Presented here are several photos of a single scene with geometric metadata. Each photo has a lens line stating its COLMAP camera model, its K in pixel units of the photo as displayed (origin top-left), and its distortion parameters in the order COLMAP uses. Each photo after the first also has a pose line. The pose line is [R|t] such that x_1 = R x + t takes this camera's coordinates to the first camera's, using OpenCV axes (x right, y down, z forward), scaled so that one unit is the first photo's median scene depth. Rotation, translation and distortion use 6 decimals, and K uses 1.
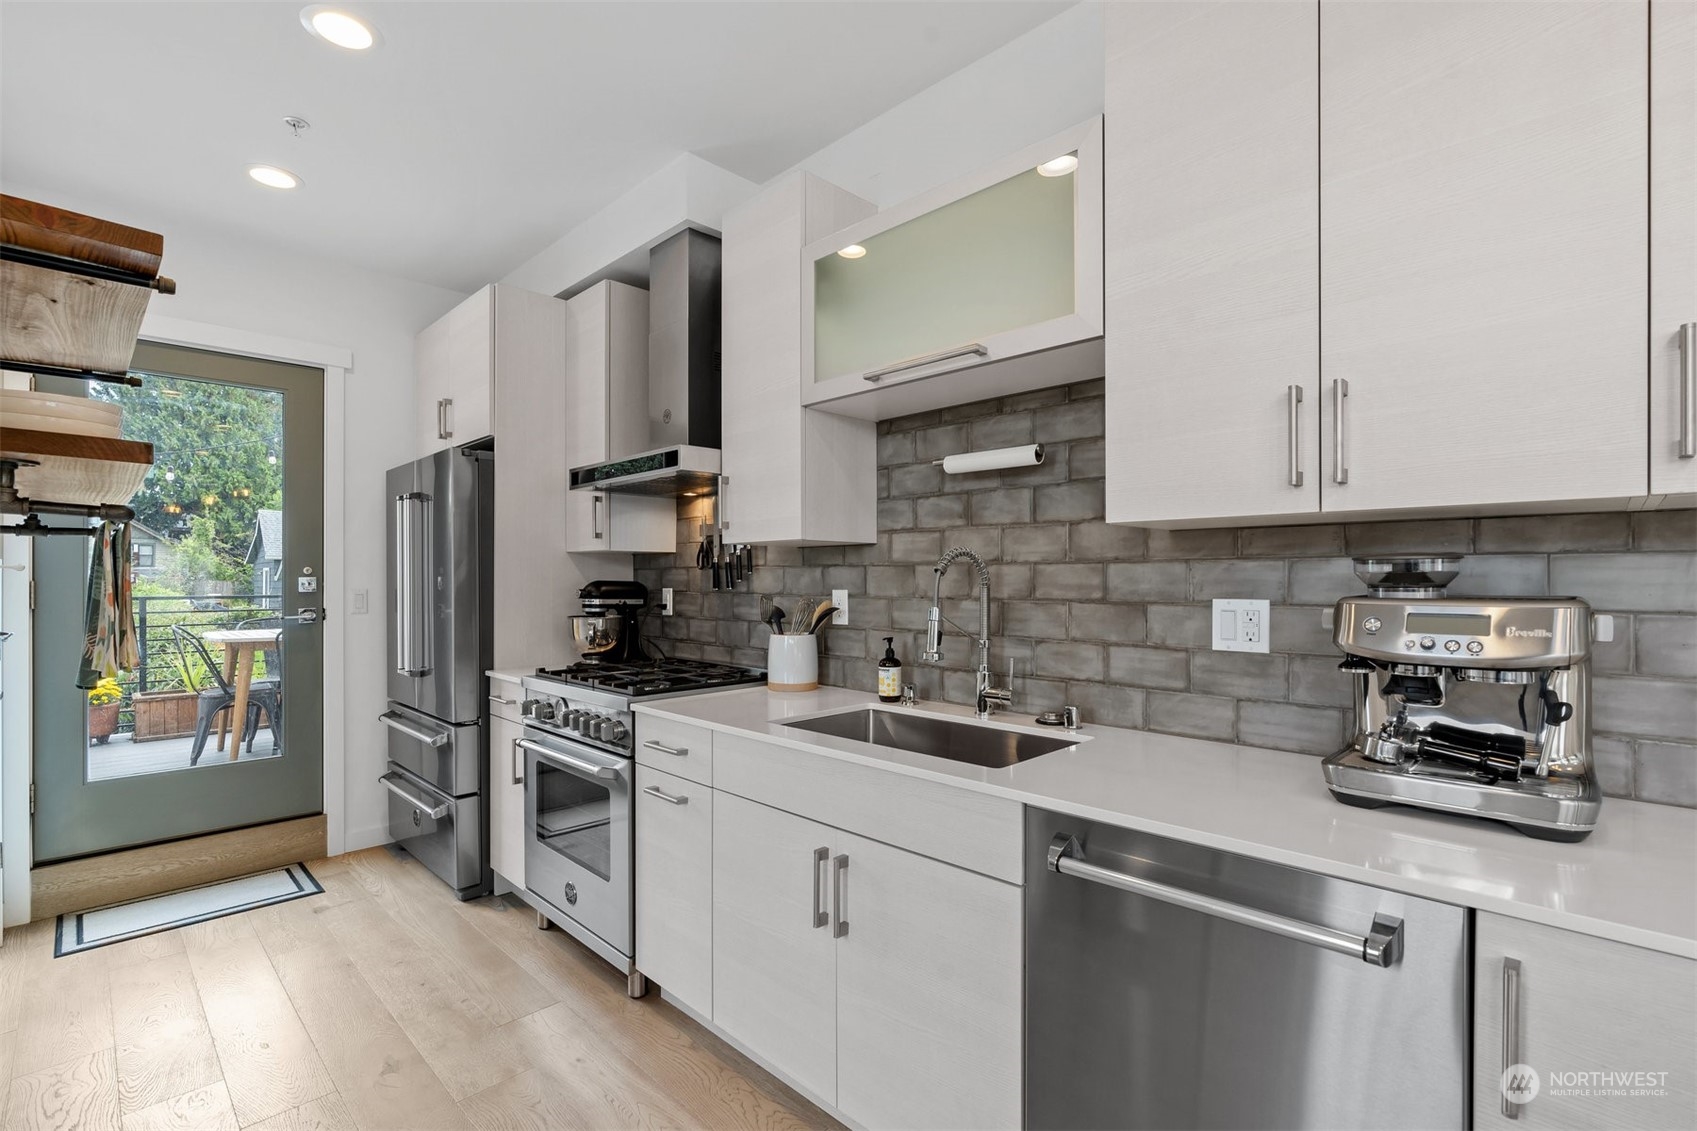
lens RADIAL K [[772.0, 0, 849.2], [0, 772.0, 576.3], [0, 0, 1]] dist [-0.000678, -0.000160]
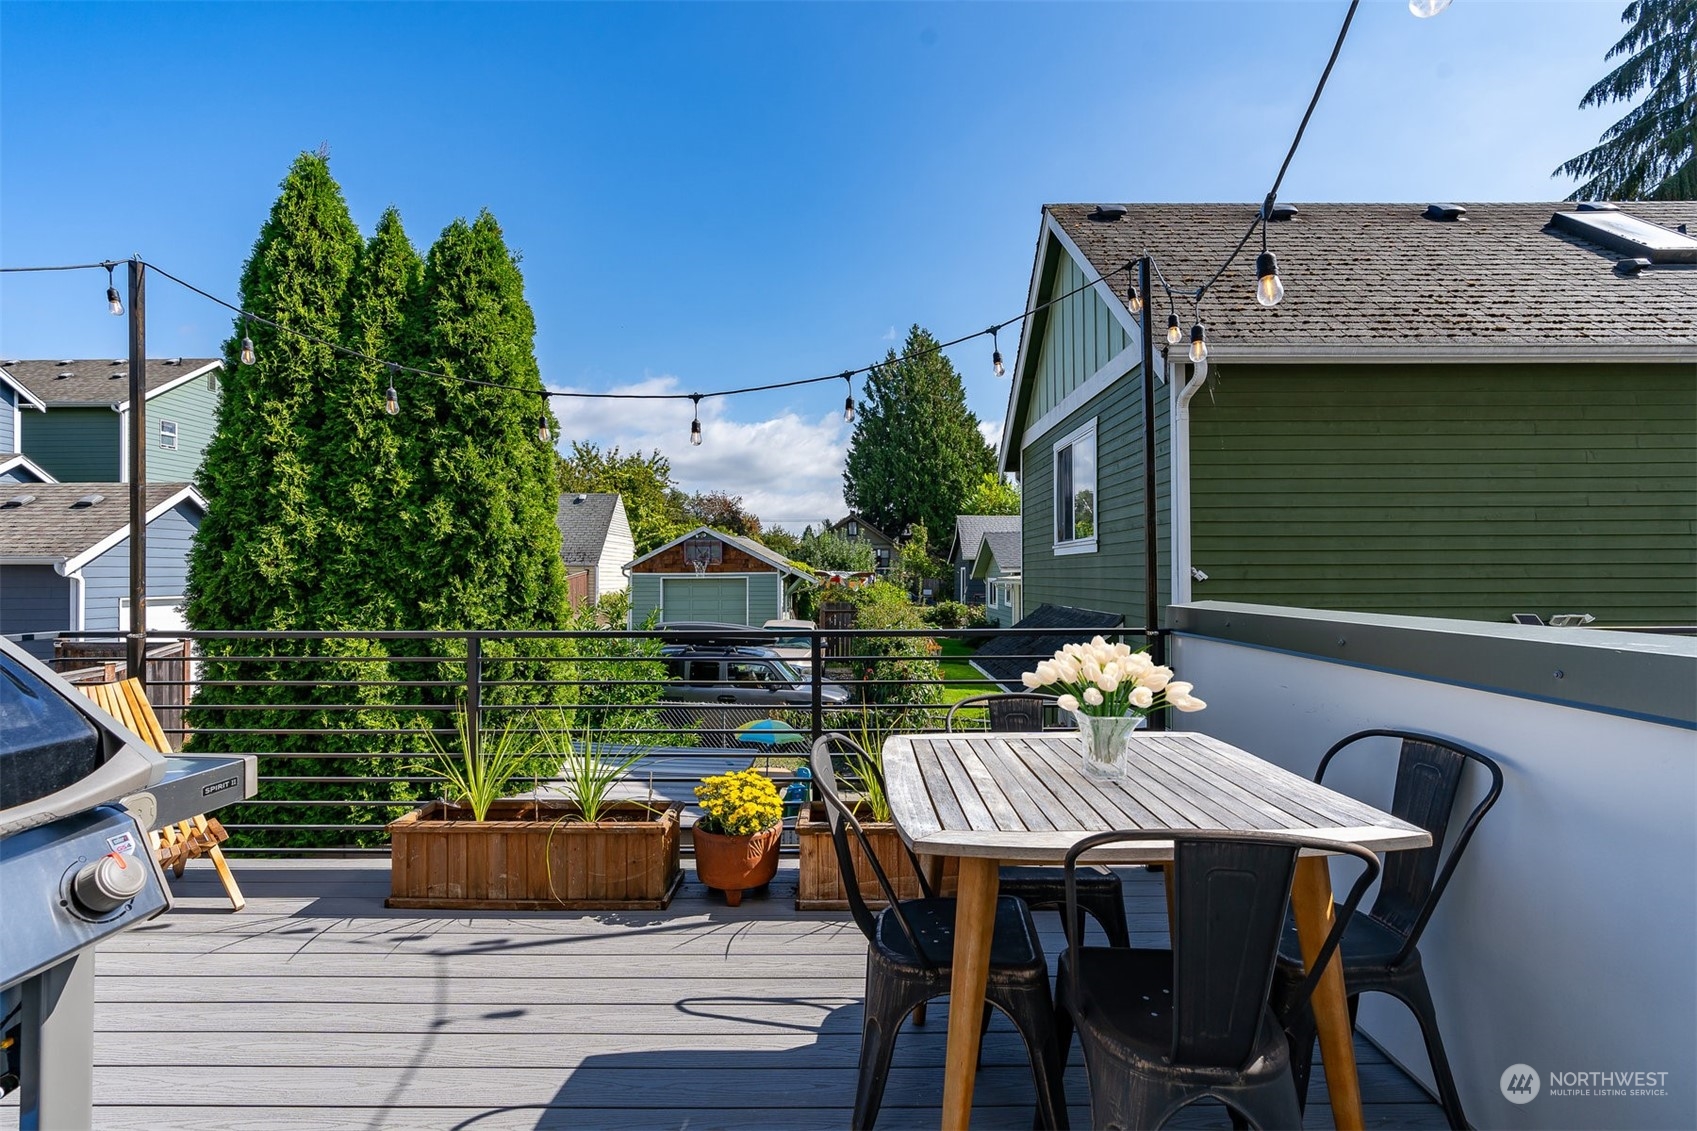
lens RADIAL K [[772.0, 0, 848.3], [0, 772.0, 568.2], [0, 0, 1]] dist [-0.000678, -0.000160]
pose [[0.701003, -0.010919, -0.713074, -0.662240], [0.008347, 0.999940, -0.007106, -0.024462], [0.713109, -0.000971, 0.701052, 0.875576]]
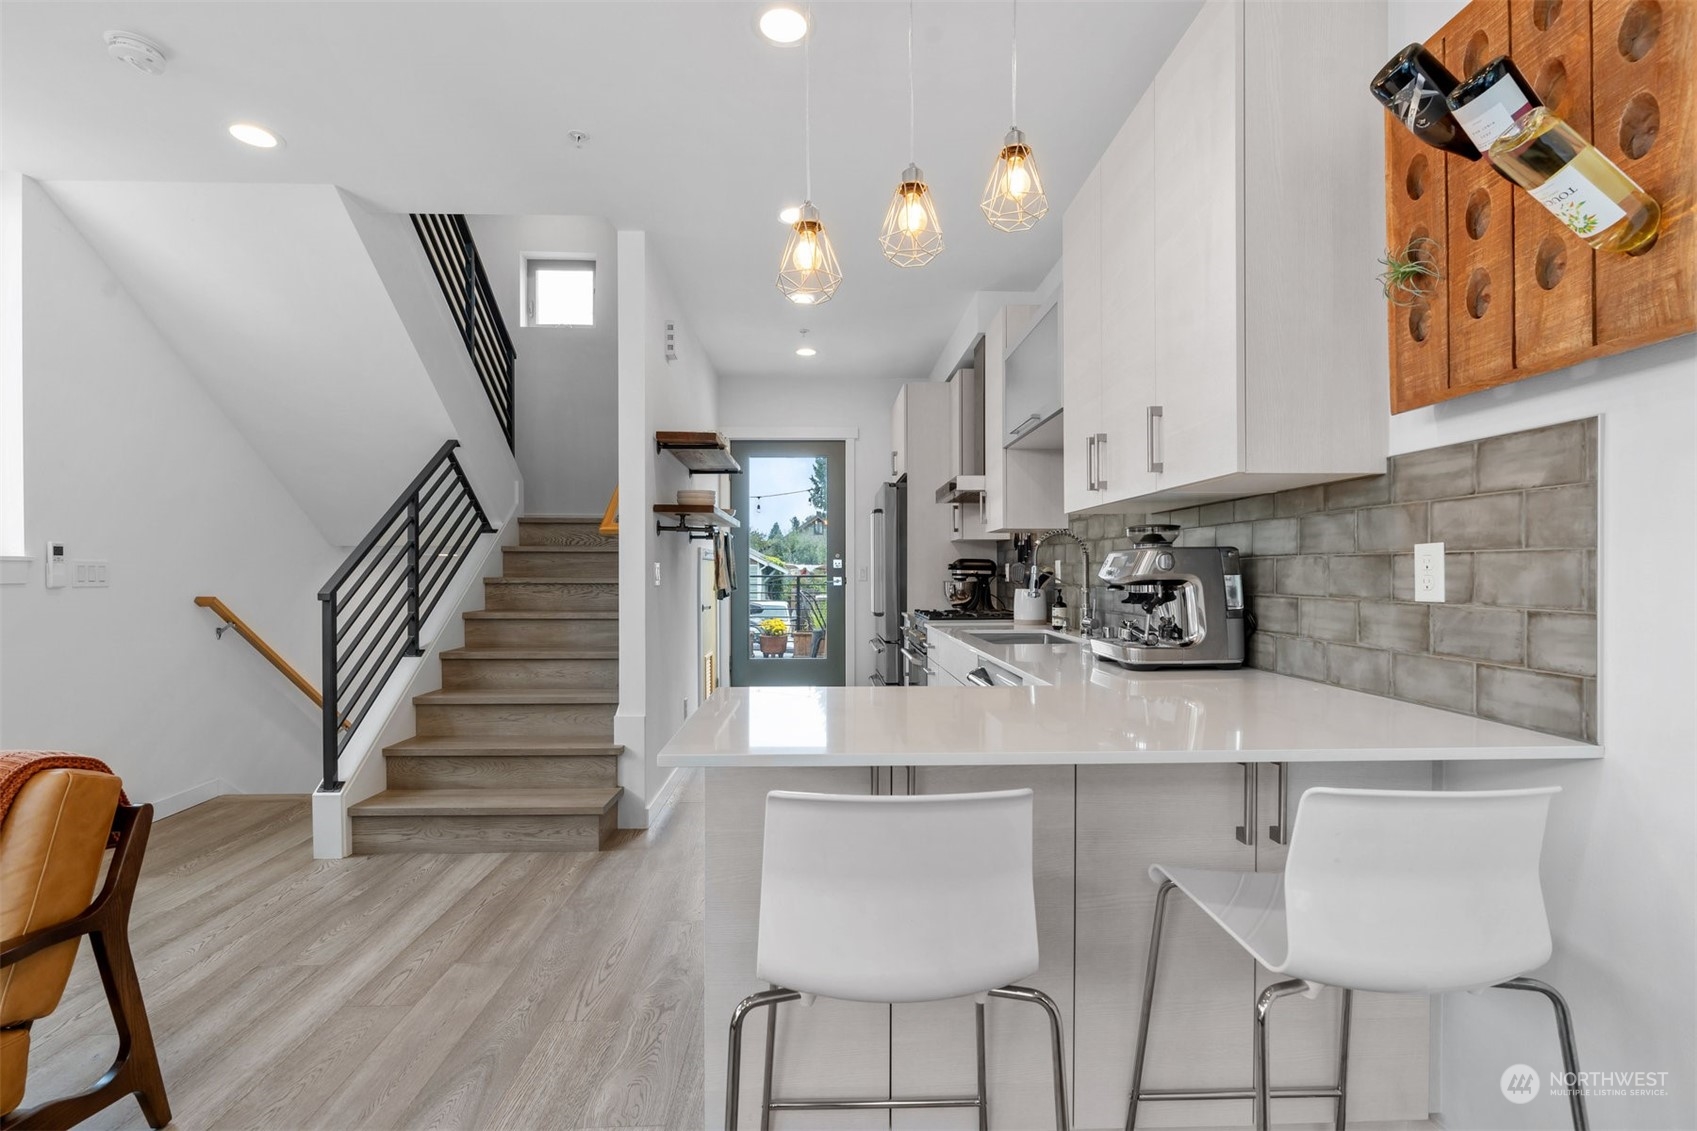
lens RADIAL K [[772.0, 0, 849.3], [0, 772.0, 574.7], [0, 0, 1]] dist [-0.000678, -0.000160]
pose [[0.732042, 0.001338, -0.681258, 0.532867], [0.002414, 0.999987, 0.004559, 0.028117], [0.681255, -0.004982, 0.732029, -0.285658]]
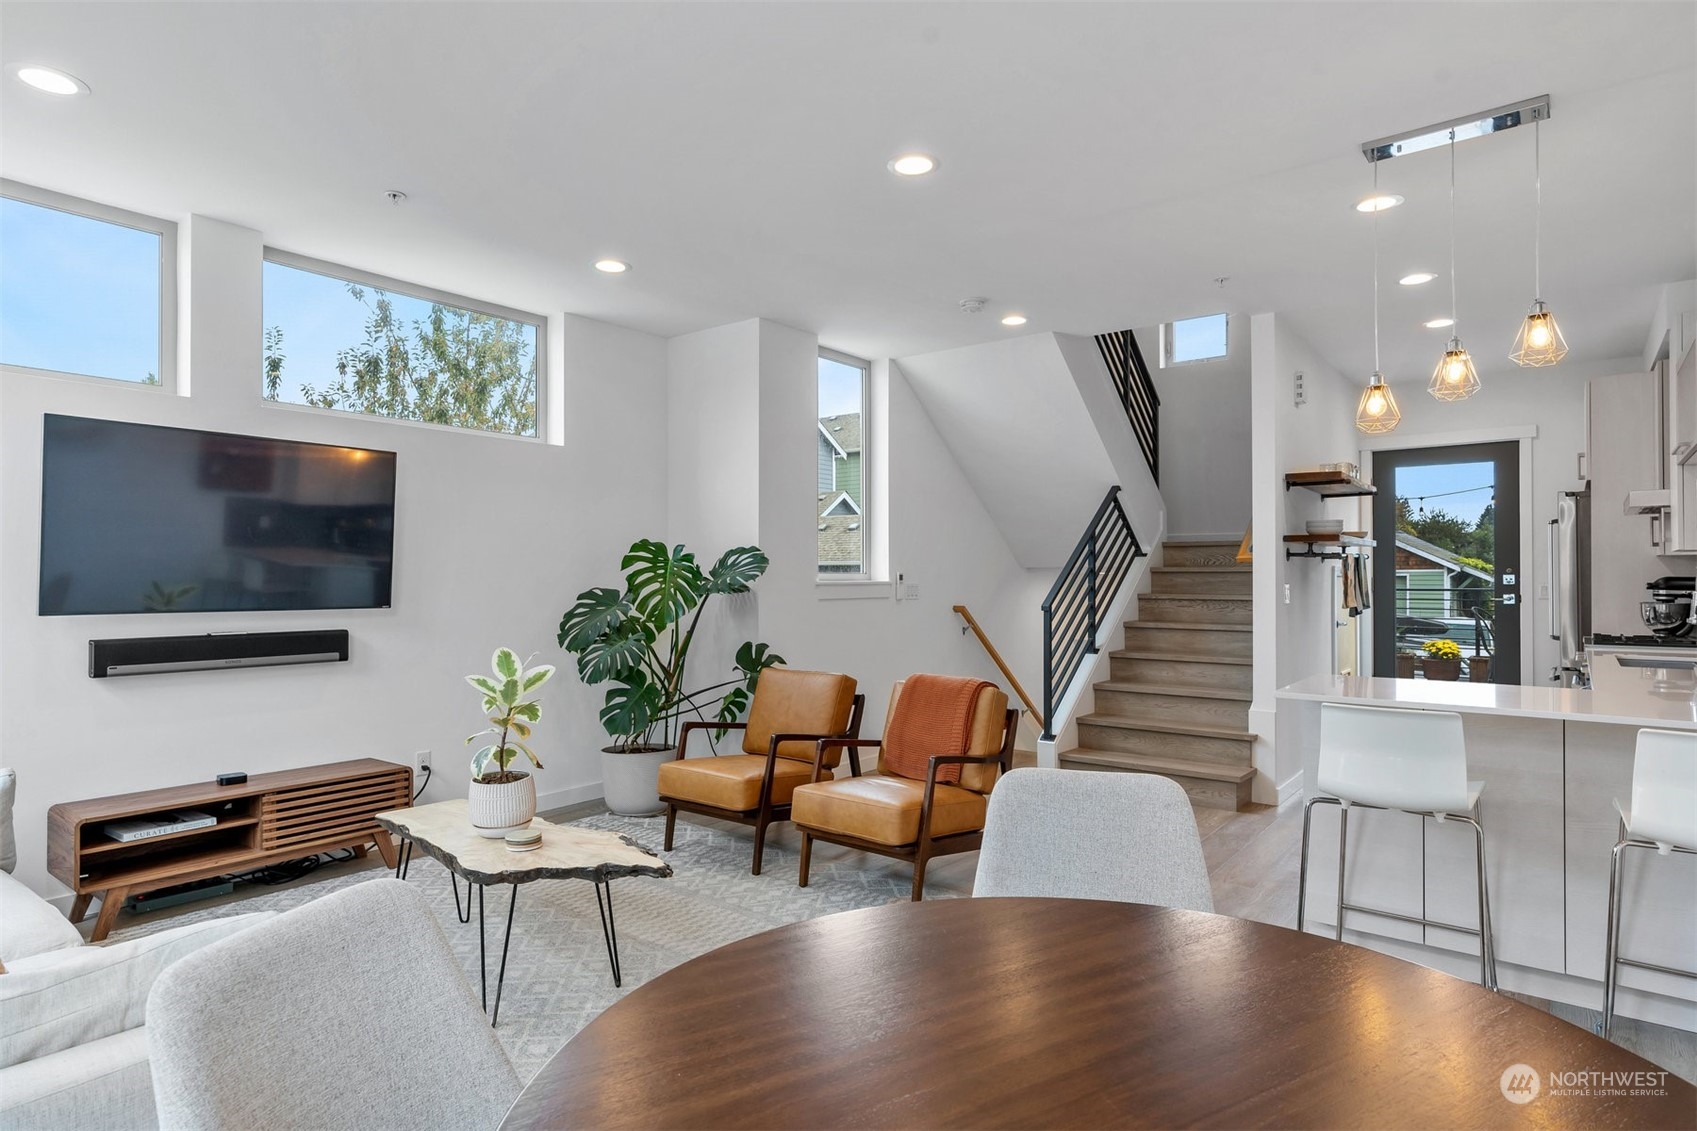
lens RADIAL K [[933.8, 0, 848.6], [0, 933.8, 571.9], [0, 0, 1]] dist [0.002174, 0.001251]
pose [[0.124256, -0.006619, -0.992228, 1.042328], [0.003817, 0.999974, -0.006193, 0.001634], [0.992243, -0.003017, 0.124278, -0.588514]]
